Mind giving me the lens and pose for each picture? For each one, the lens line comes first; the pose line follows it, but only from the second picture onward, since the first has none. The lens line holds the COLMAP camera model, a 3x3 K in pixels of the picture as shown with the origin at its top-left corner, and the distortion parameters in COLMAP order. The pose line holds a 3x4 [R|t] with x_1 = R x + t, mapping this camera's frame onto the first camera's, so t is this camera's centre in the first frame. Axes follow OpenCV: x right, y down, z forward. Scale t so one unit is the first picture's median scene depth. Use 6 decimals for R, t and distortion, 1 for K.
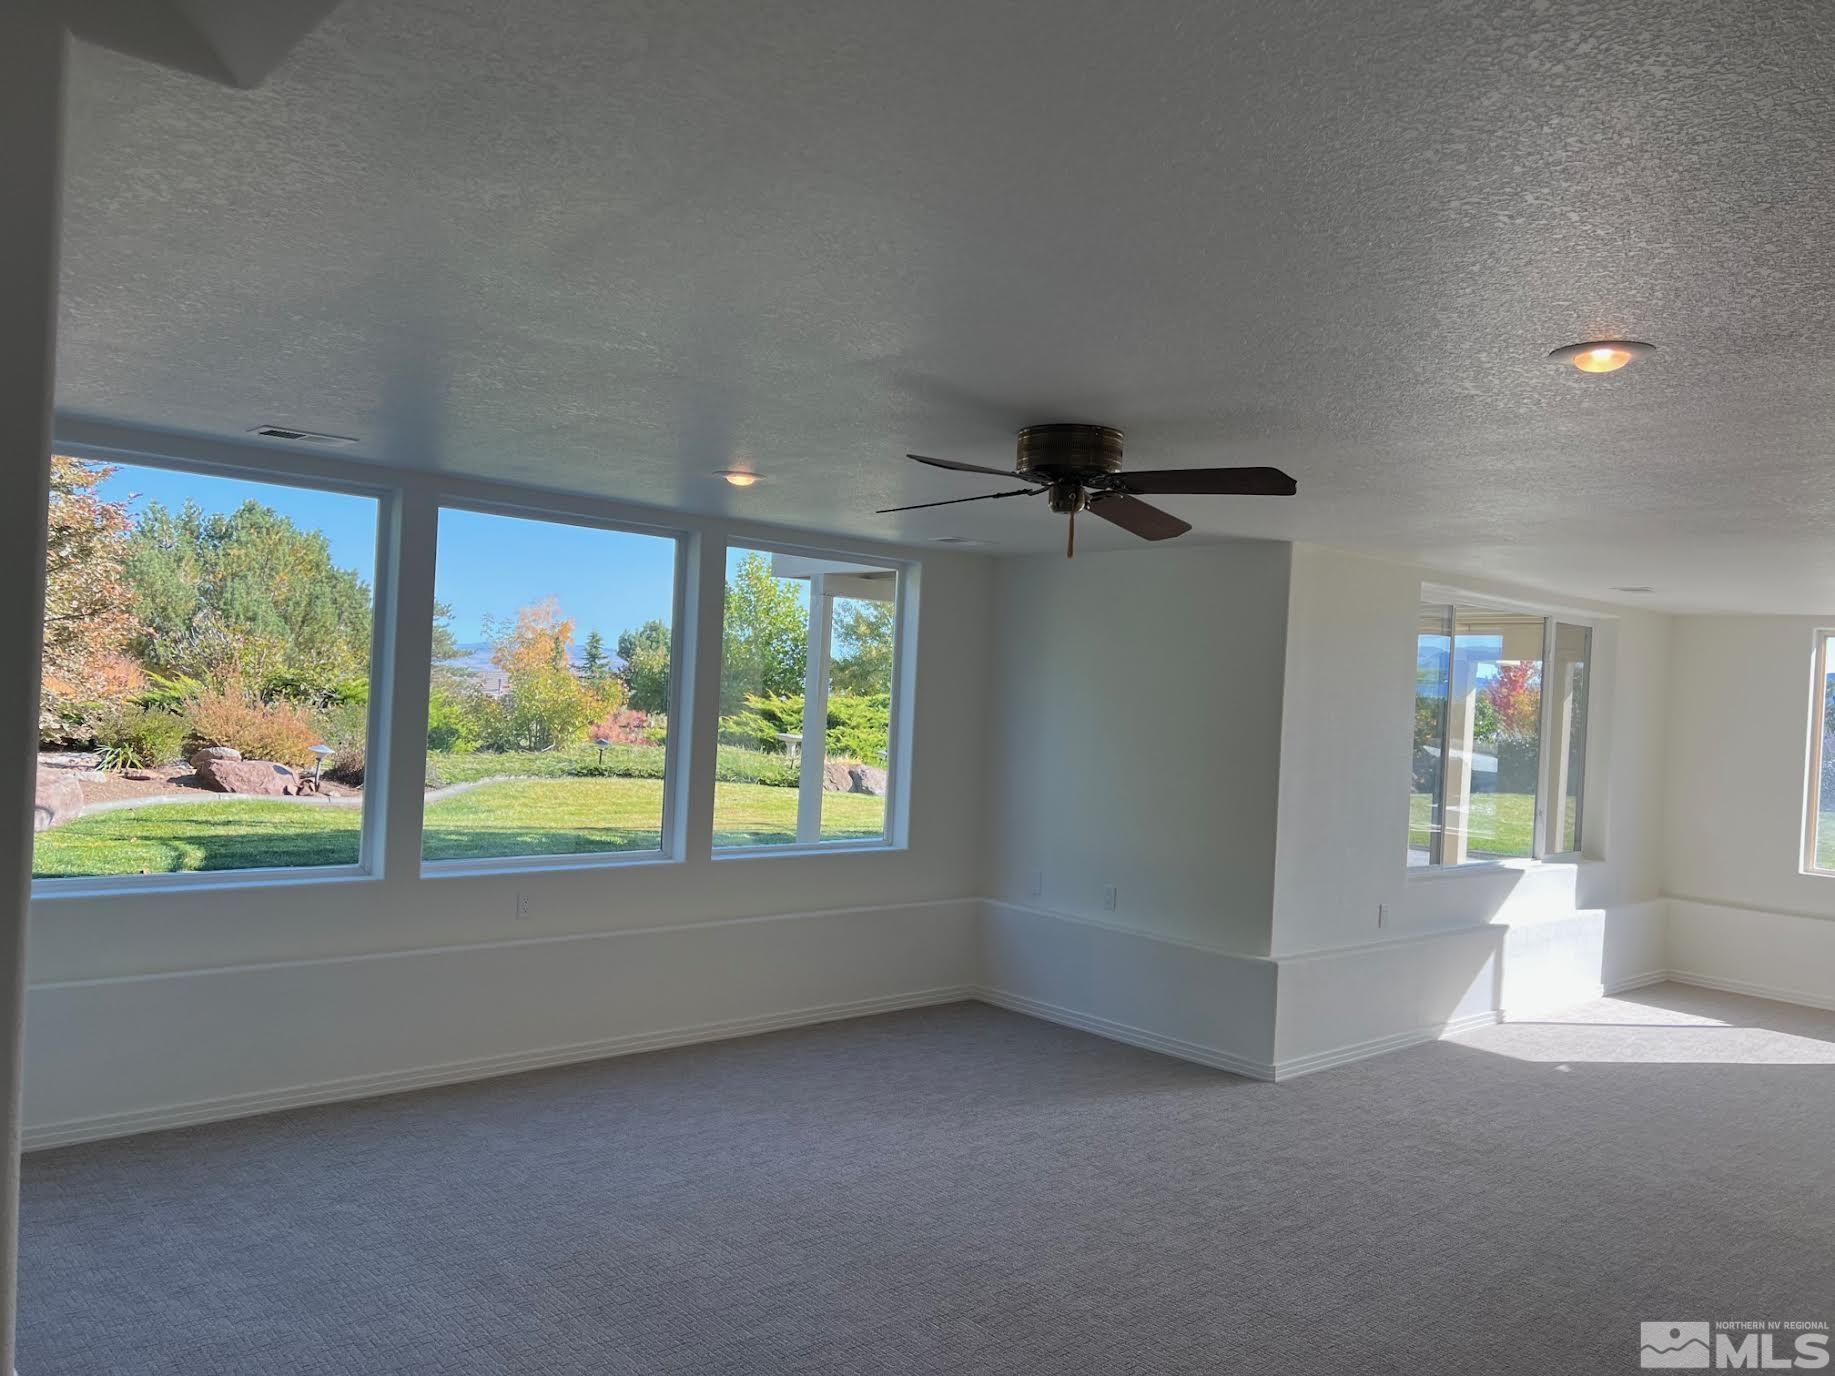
lens RADIAL K [[1373.3, 0, 916.1], [0, 1373.3, 702.2], [0, 0, 1]] dist [0.071216, -0.081837]
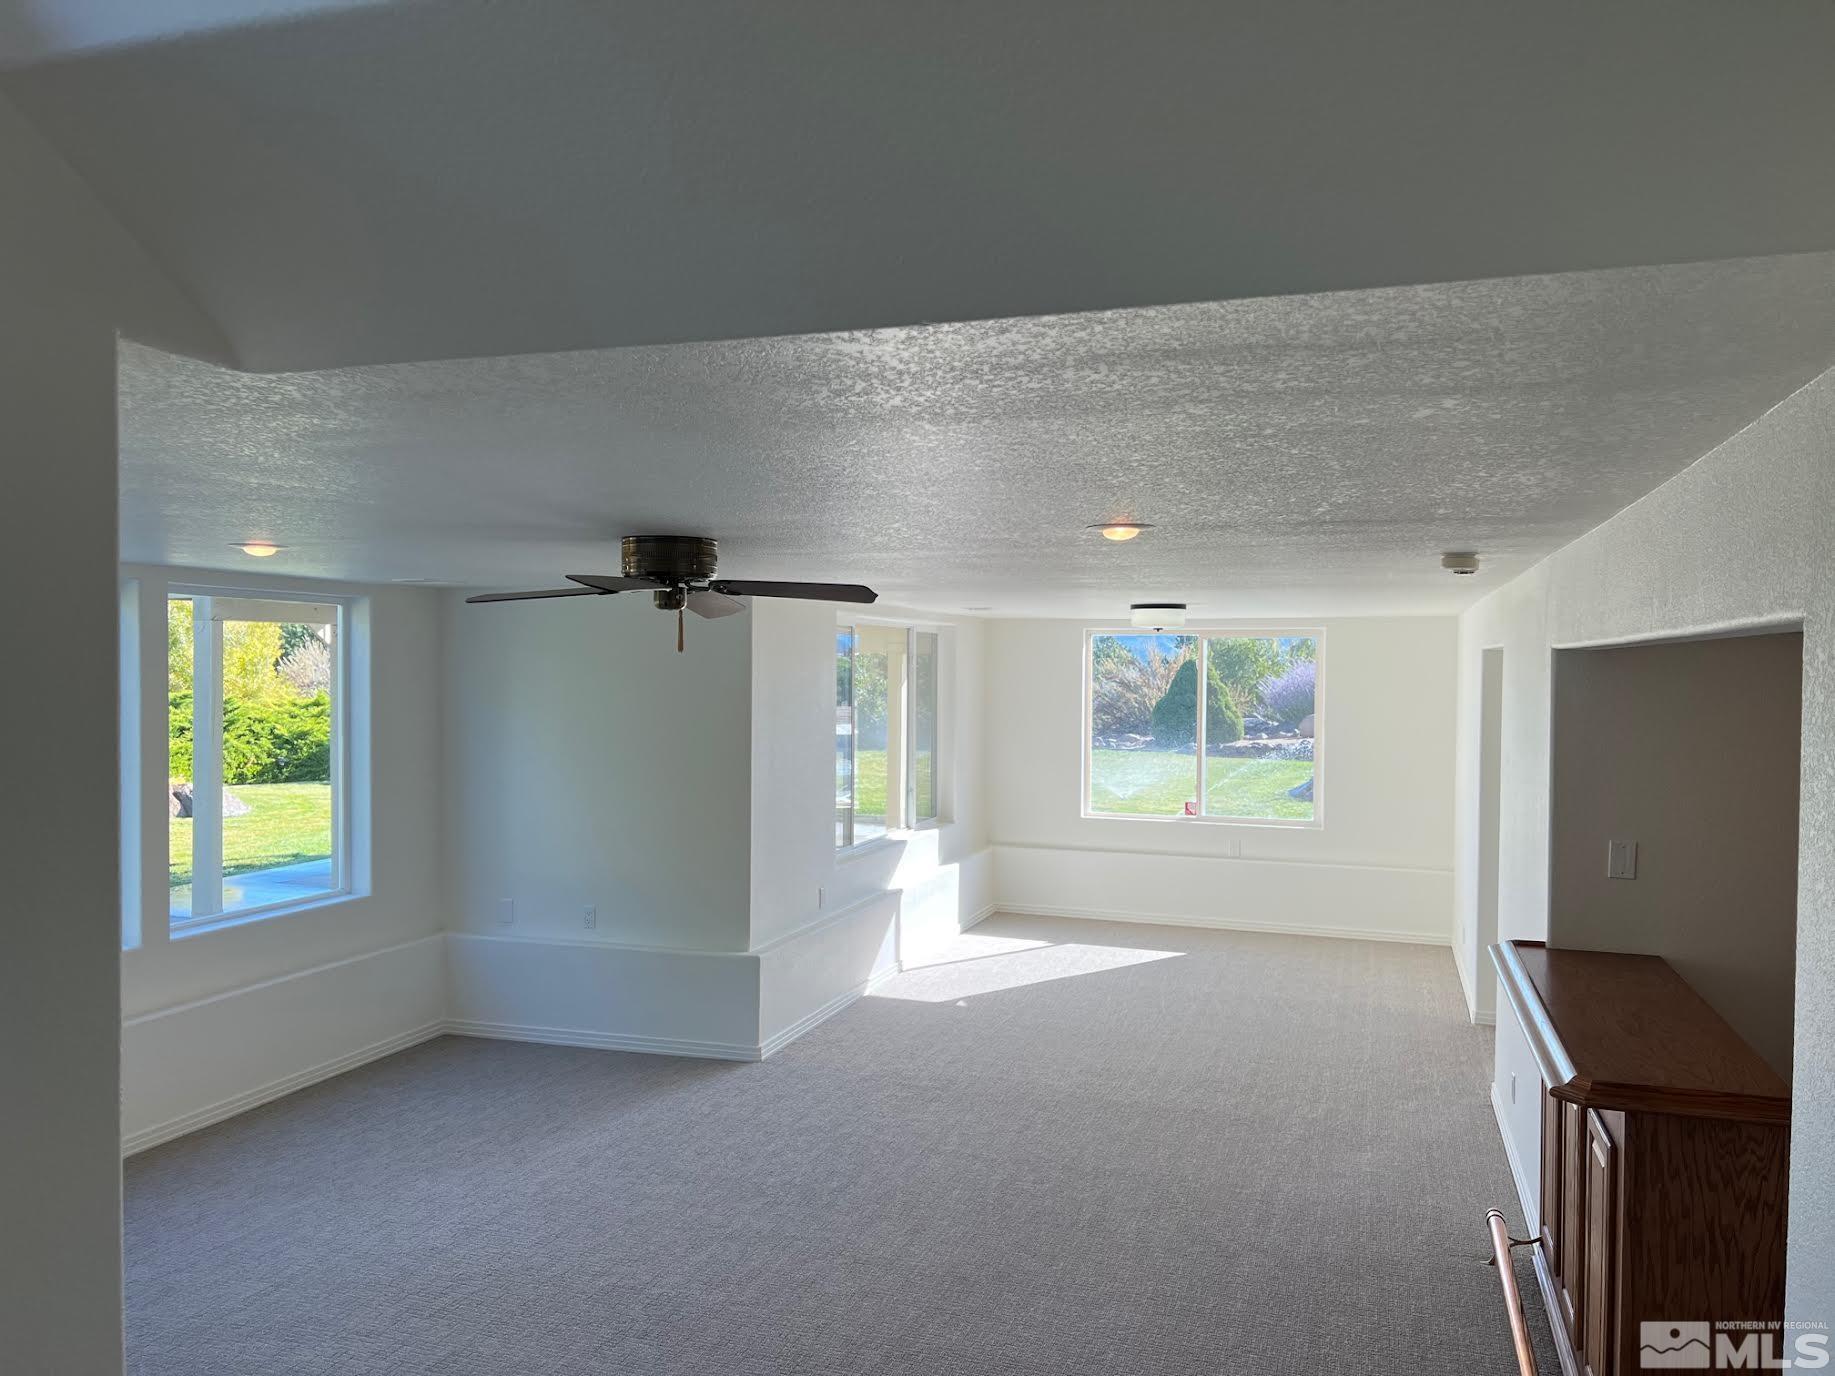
lens RADIAL K [[1373.3, 0, 909.1], [0, 1373.3, 680.7], [0, 0, 1]] dist [0.071216, -0.081837]
pose [[0.873404, -0.051046, 0.484315, -0.166616], [0.044116, 0.998696, 0.025703, -0.061581], [-0.484995, -0.001083, 0.874516, -0.053399]]
